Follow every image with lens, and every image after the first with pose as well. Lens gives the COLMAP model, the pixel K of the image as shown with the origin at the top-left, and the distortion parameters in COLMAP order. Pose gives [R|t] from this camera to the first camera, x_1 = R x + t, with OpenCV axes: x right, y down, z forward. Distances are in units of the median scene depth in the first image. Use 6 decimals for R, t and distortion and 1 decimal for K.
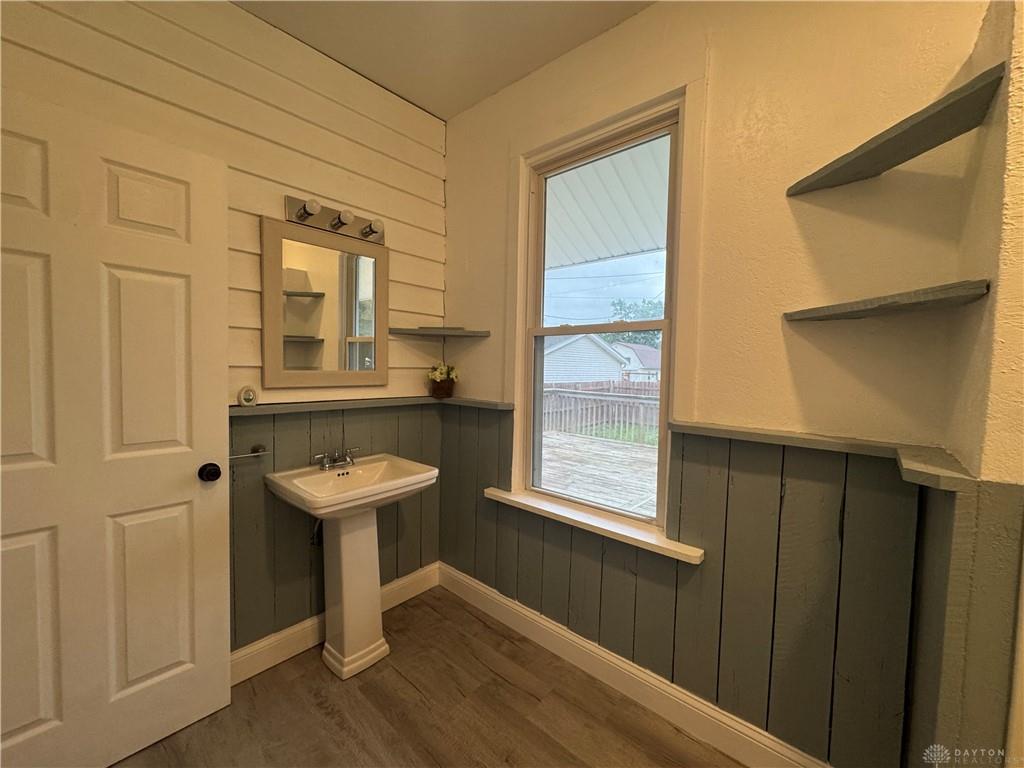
lens RADIAL K [[408.2, 0, 509.7], [0, 408.2, 383.7], [0, 0, 1]] dist [-0.006222, 0.001063]
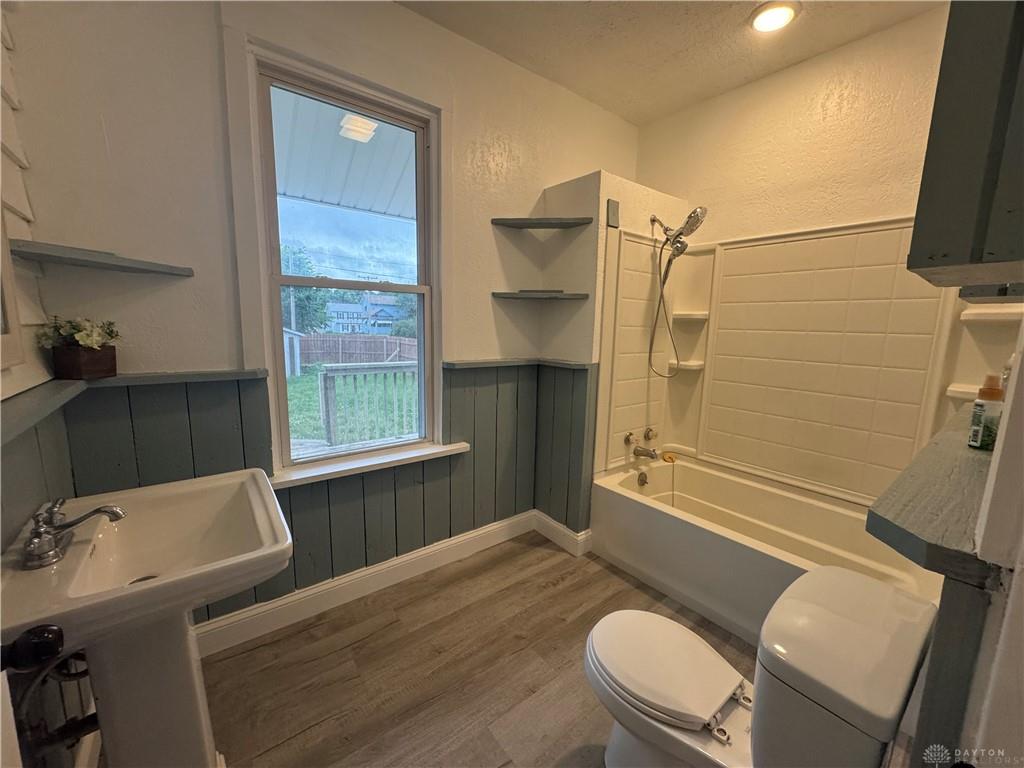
lens RADIAL K [[408.2, 0, 512.9], [0, 408.2, 386.2], [0, 0, 1]] dist [-0.006222, 0.001063]
pose [[0.169822, -0.158728, 0.972608, -0.888822], [0.026676, 0.987322, 0.156471, -0.037973], [-0.985114, -0.000627, 0.171904, 0.498090]]
